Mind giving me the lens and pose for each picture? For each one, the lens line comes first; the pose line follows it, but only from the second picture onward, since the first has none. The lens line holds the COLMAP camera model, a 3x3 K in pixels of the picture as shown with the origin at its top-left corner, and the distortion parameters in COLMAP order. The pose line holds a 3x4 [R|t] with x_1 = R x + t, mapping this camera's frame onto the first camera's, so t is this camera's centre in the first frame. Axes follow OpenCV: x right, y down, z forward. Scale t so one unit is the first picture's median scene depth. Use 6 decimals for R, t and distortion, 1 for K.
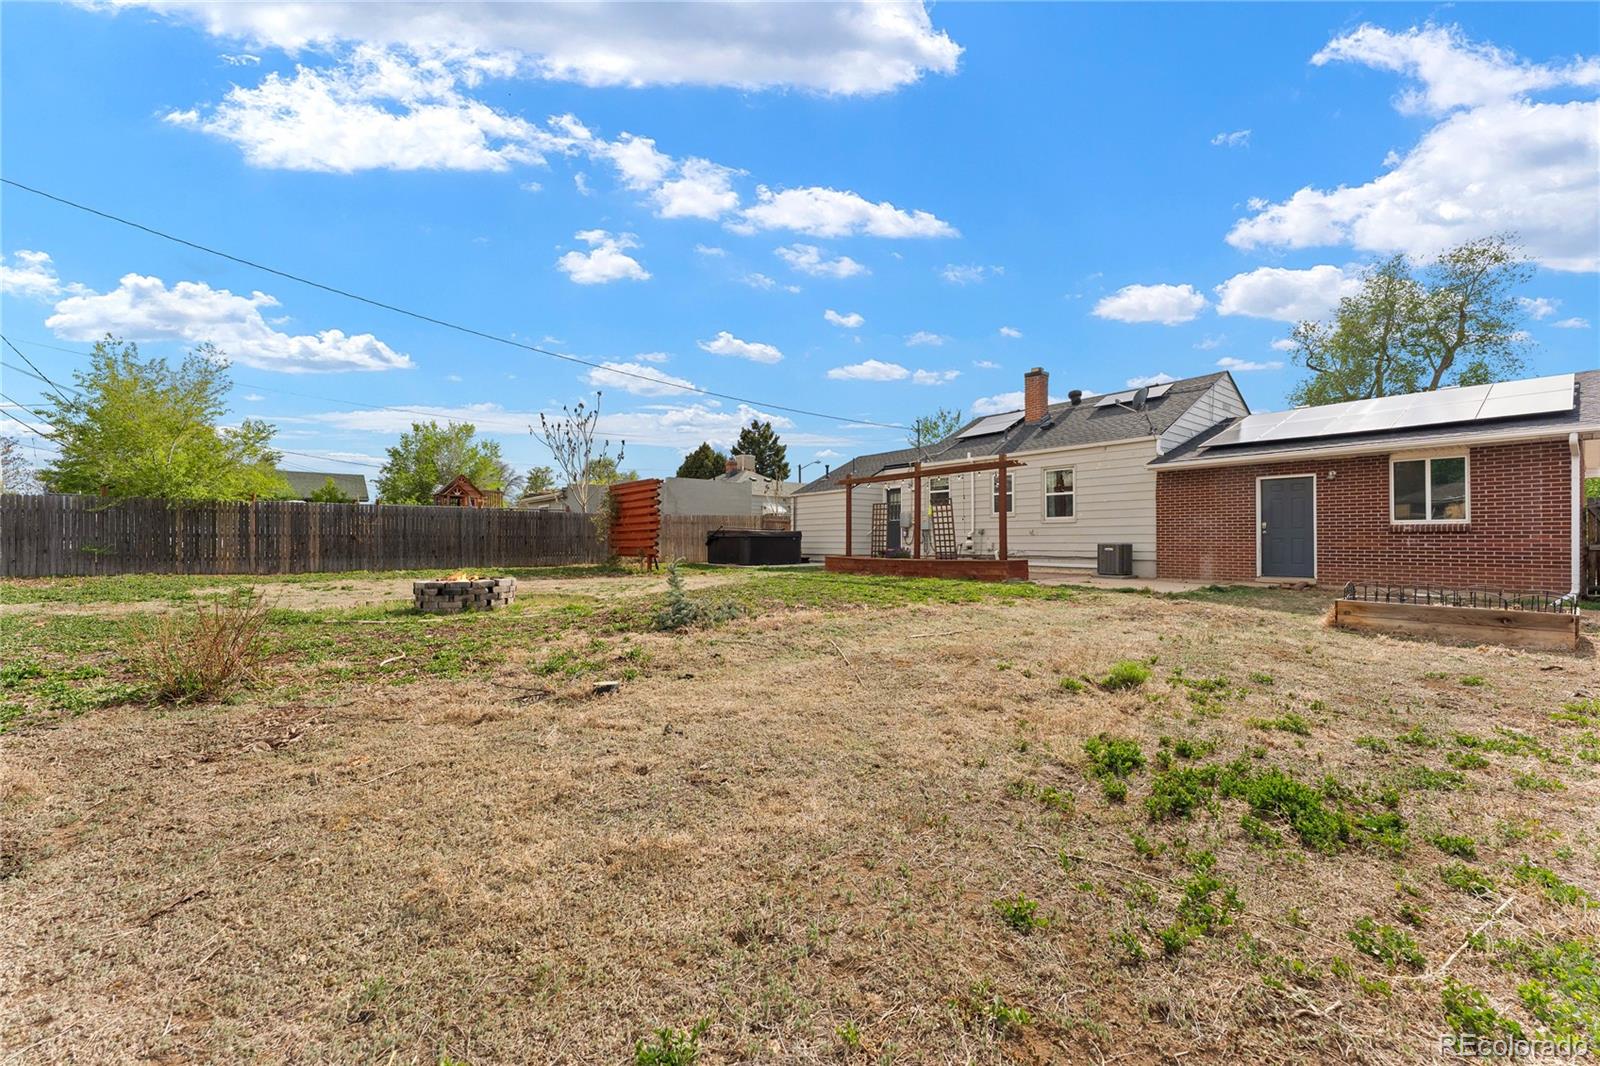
lens RADIAL K [[637.1, 0, 794.2], [0, 637.1, 534.8], [0, 0, 1]] dist [0.001573, -0.000180]
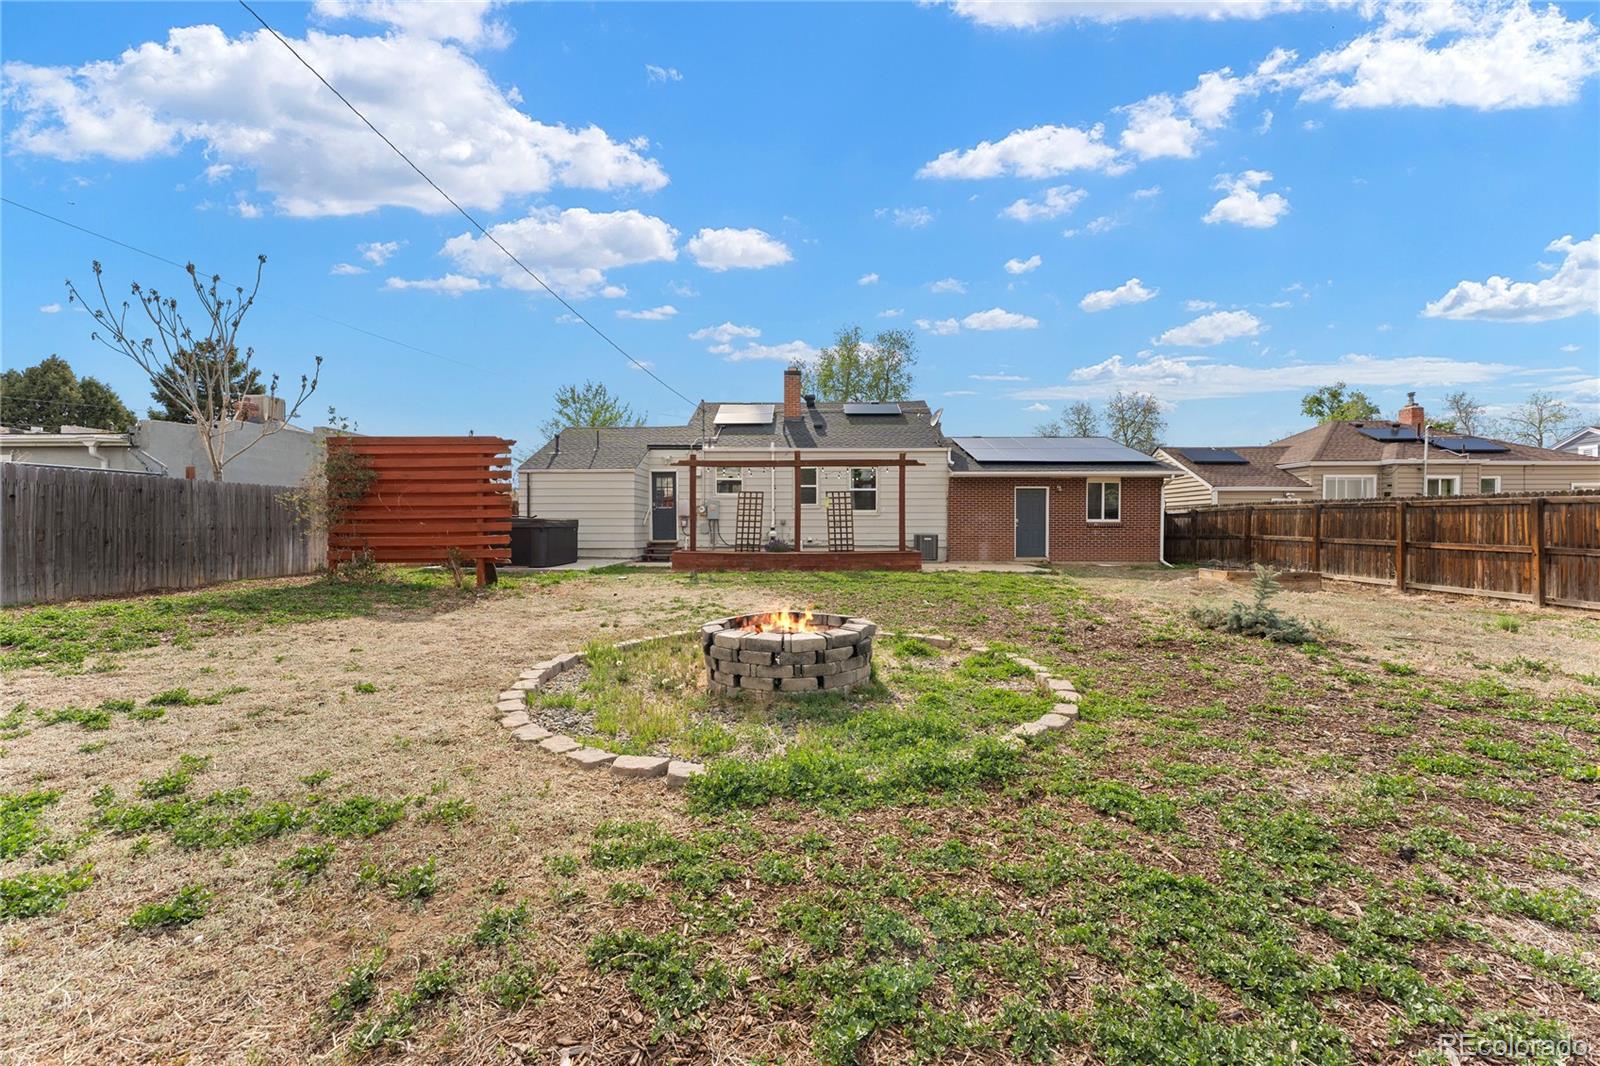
lens RADIAL K [[637.1, 0, 794.2], [0, 637.1, 534.8], [0, 0, 1]] dist [0.001573, -0.000180]
pose [[0.632884, -0.012357, 0.774148, -0.549367], [-0.009627, 0.999670, 0.023827, -0.010567], [-0.774187, -0.022533, 0.632556, 0.397786]]
